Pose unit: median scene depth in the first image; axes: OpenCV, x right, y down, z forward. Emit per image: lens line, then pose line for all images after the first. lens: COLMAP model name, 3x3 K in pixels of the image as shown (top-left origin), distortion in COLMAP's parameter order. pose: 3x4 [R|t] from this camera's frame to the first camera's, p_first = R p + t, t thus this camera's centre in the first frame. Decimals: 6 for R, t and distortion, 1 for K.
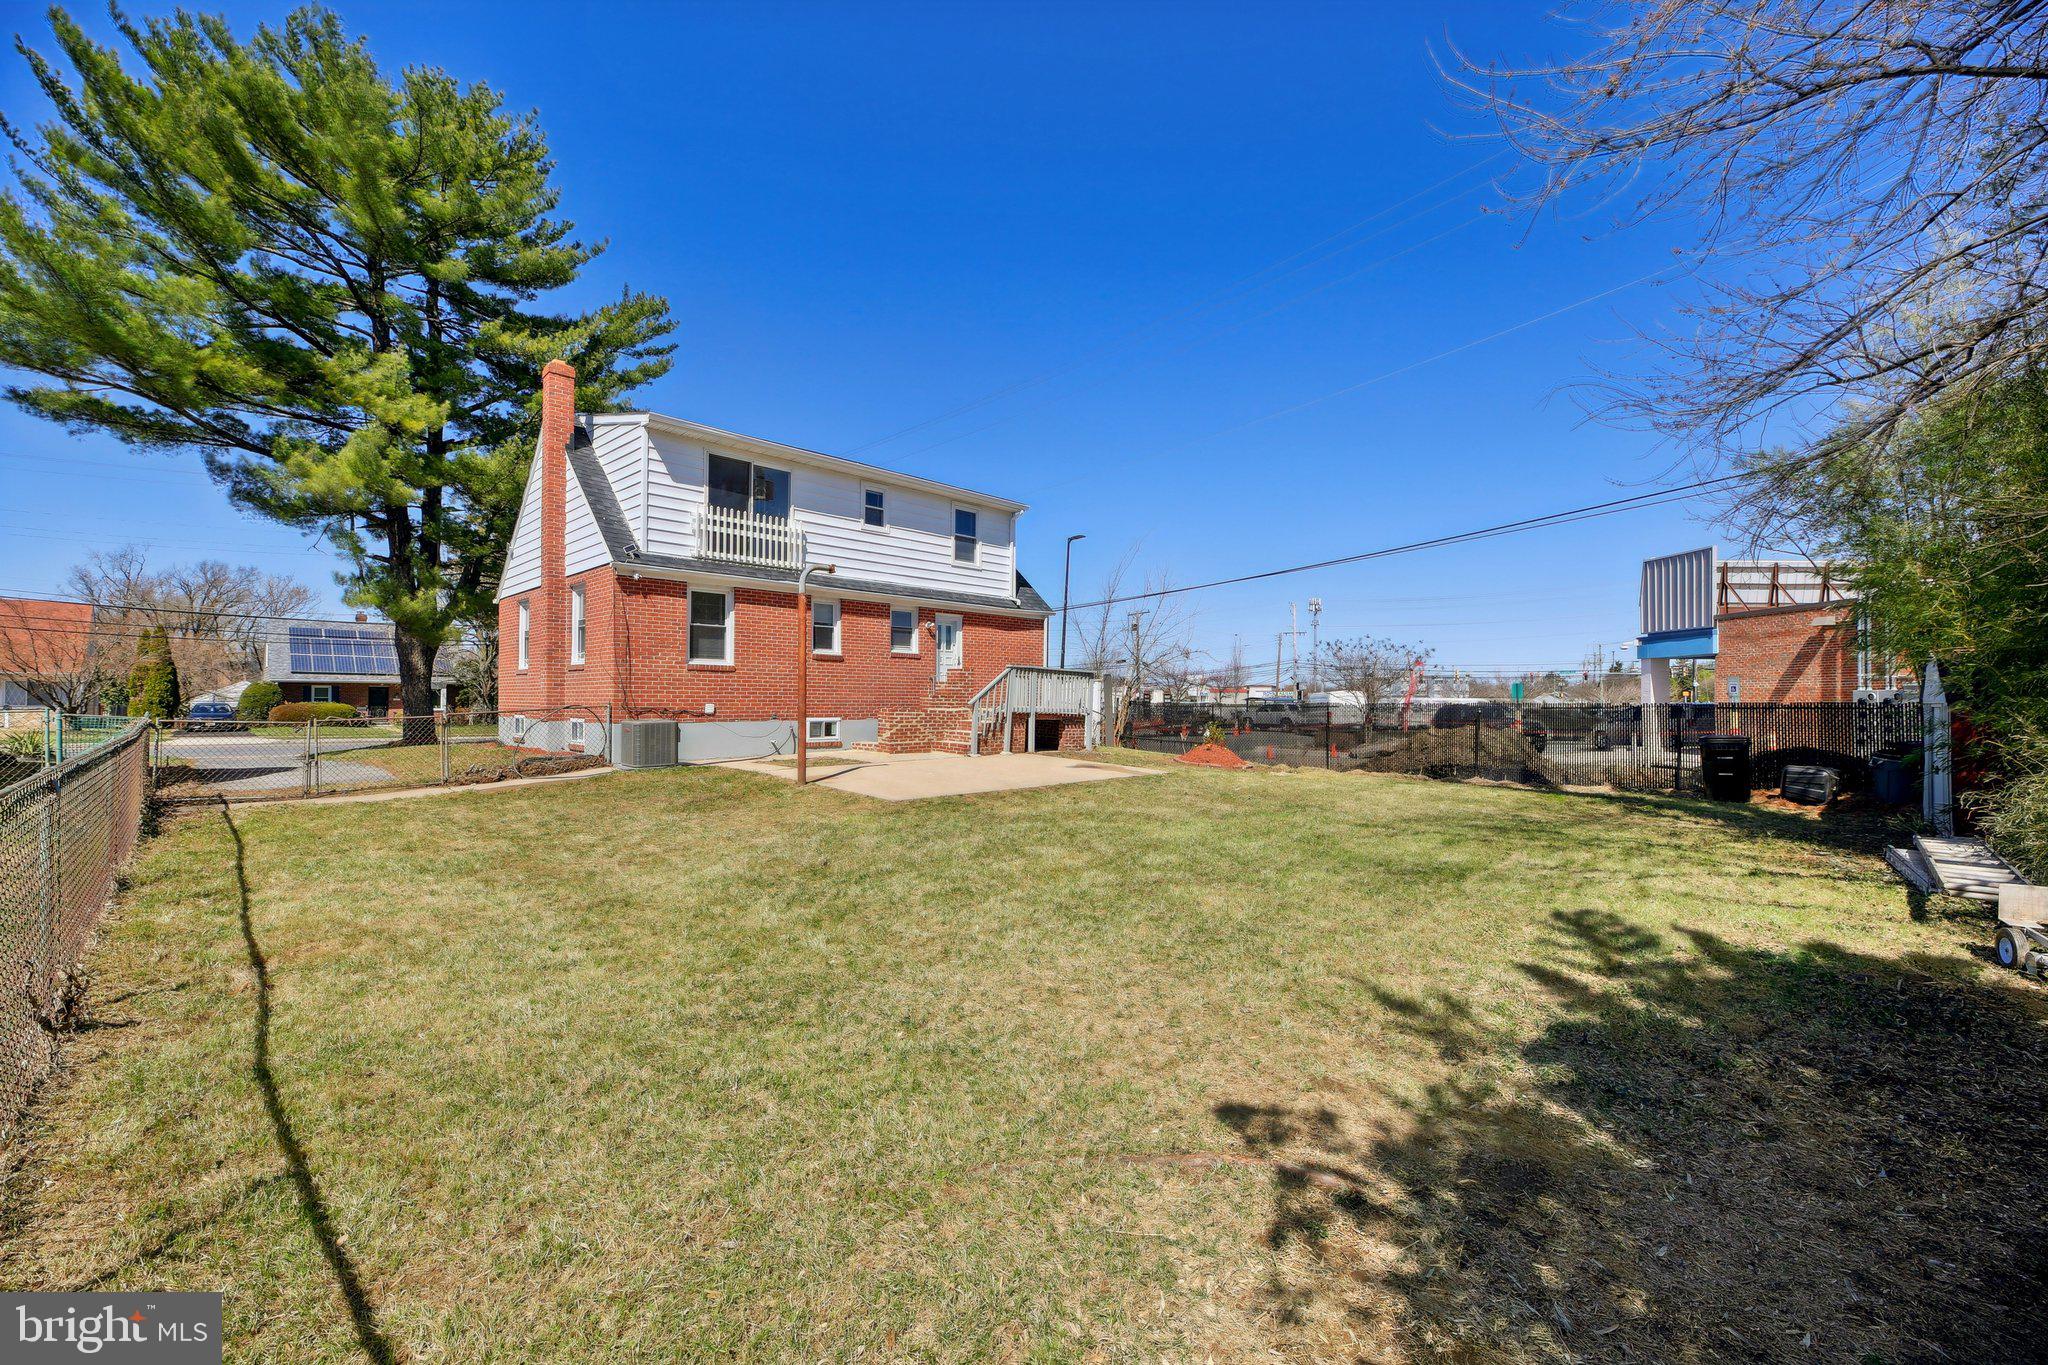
lens RADIAL K [[777.1, 0, 1026.8], [0, 777.1, 677.1], [0, 0, 1]] dist [-0.000904, -0.000014]
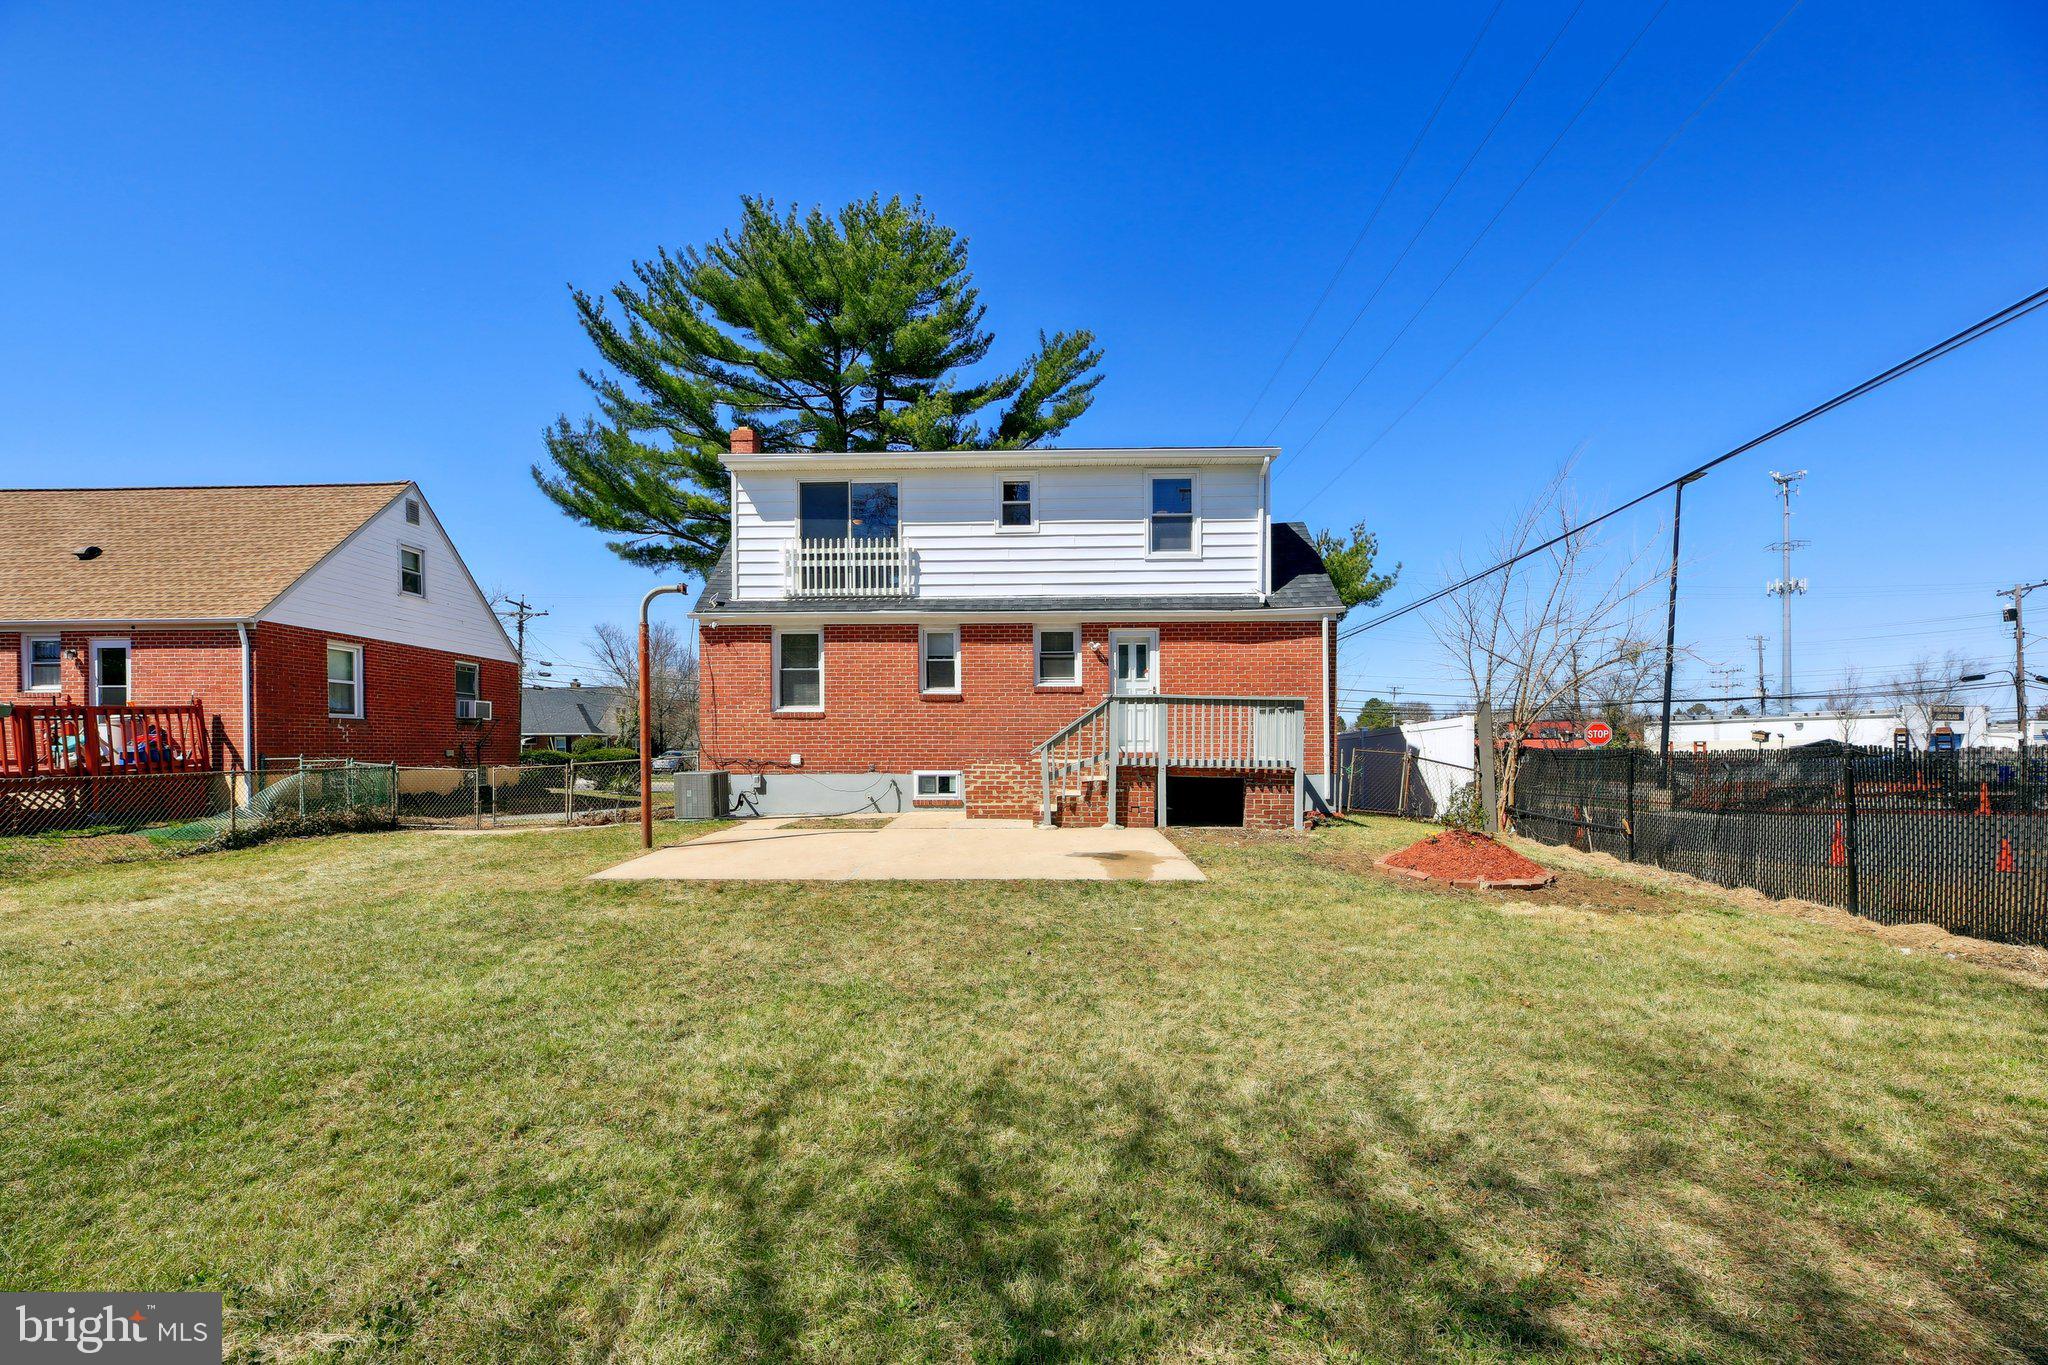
lens RADIAL K [[840.8, 0, 994.2], [0, 840.8, 739.7], [0, 0, 1]] dist [0.001144, -0.000357]
pose [[0.699633, -0.016205, -0.714318, 0.410209], [0.027583, 0.999610, 0.004339, 0.016835], [0.713970, -0.022739, 0.699807, 0.409749]]
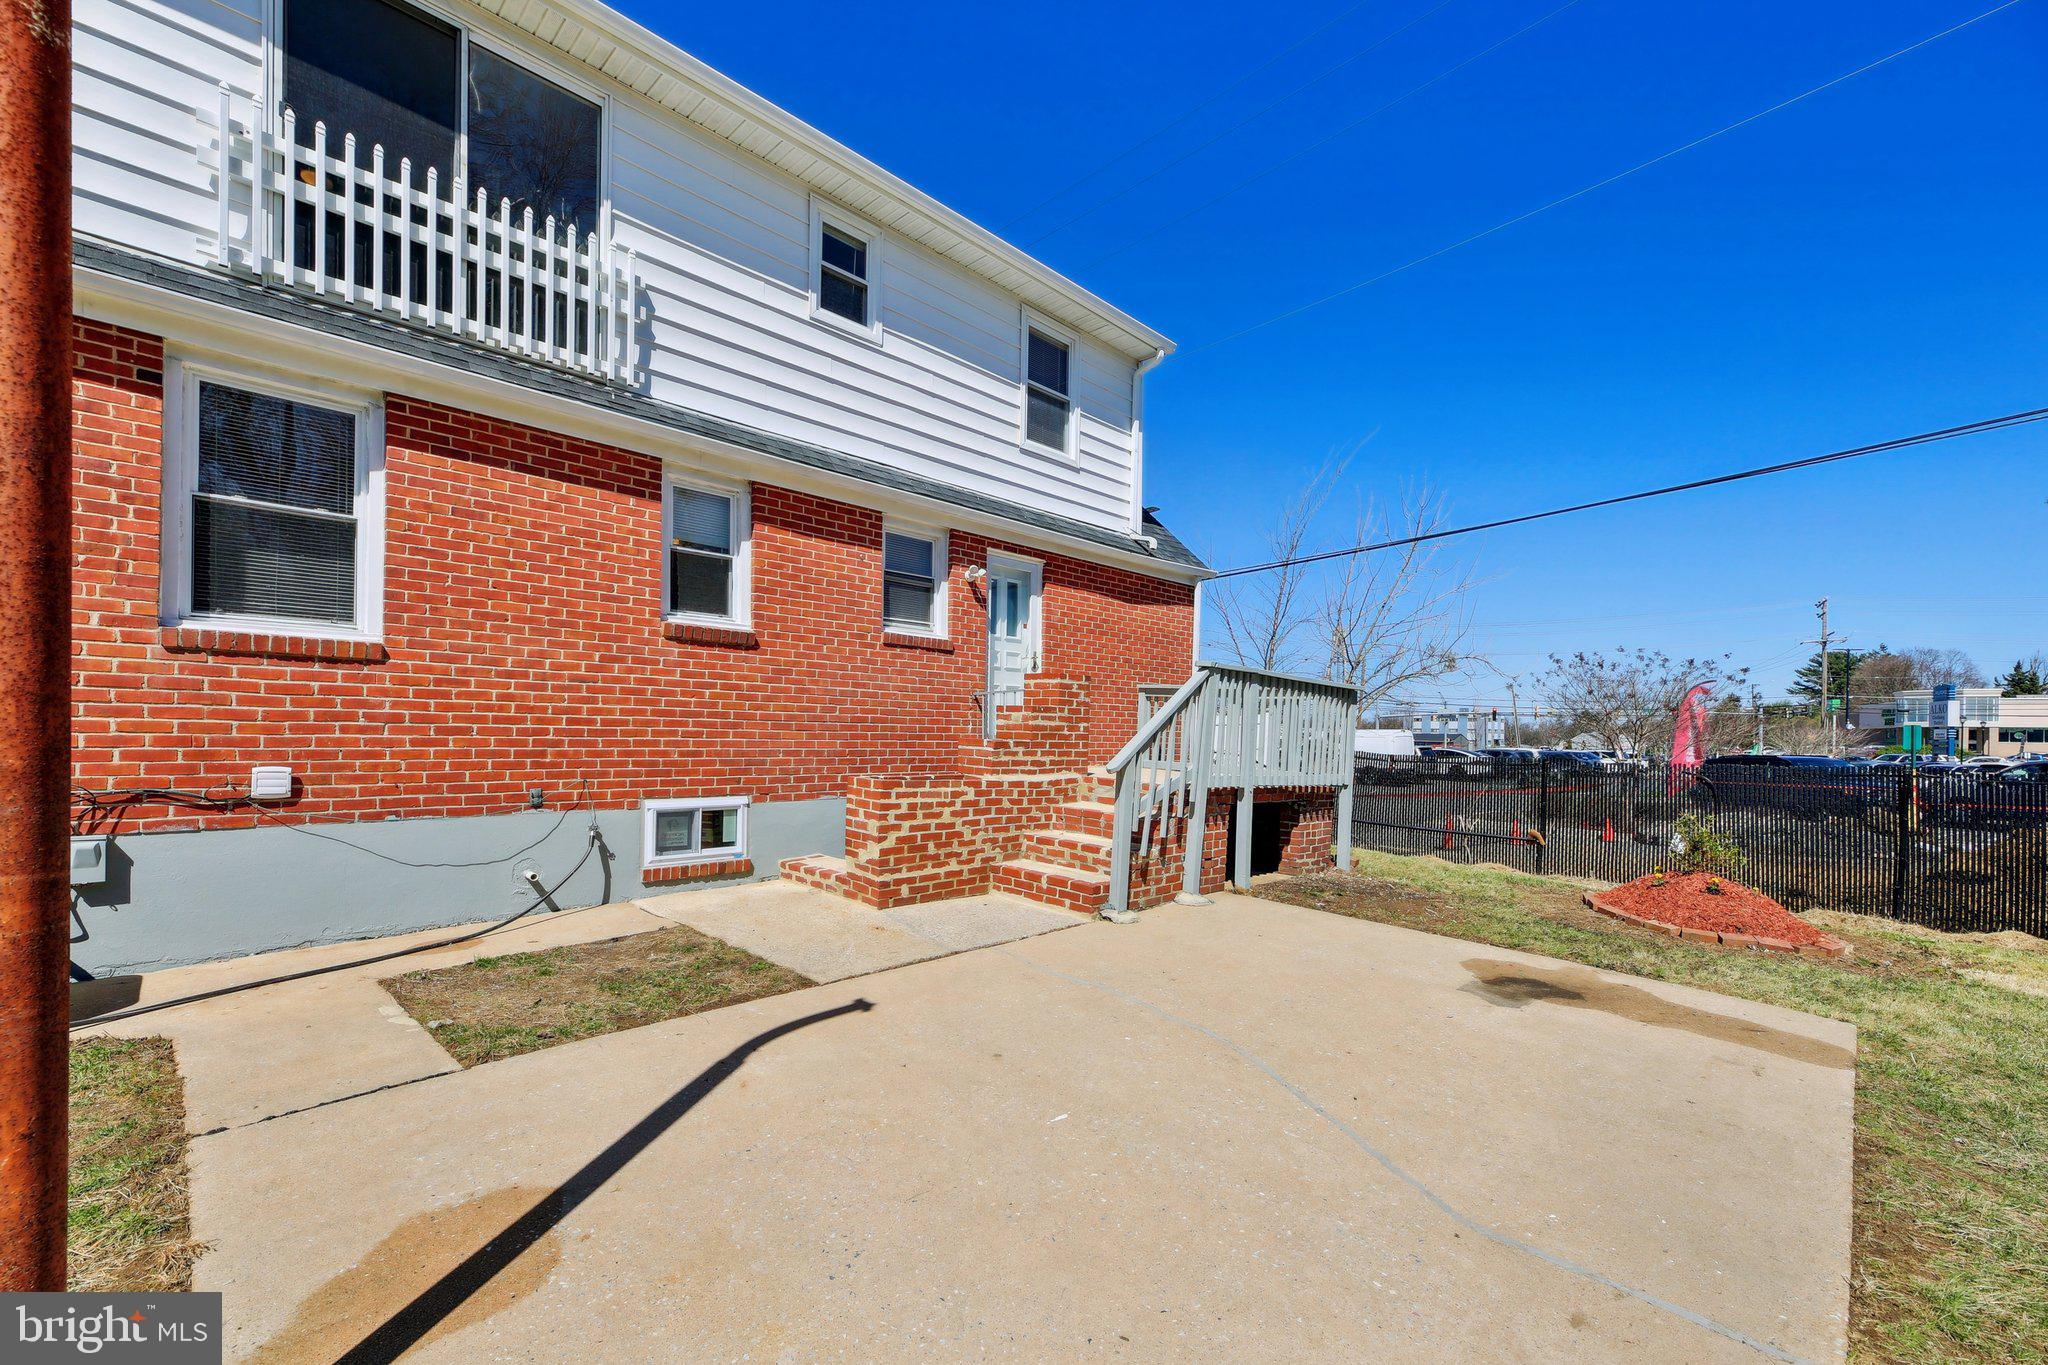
lens RADIAL K [[840.8, 0, 1049.7], [0, 840.8, 731.2], [0, 0, 1]] dist [0.001144, -0.000357]
pose [[0.999737, 0.011239, 0.019996, -0.101035], [-0.011765, 0.999583, 0.026371, 0.007861], [-0.019691, -0.026599, 0.999452, 0.585505]]
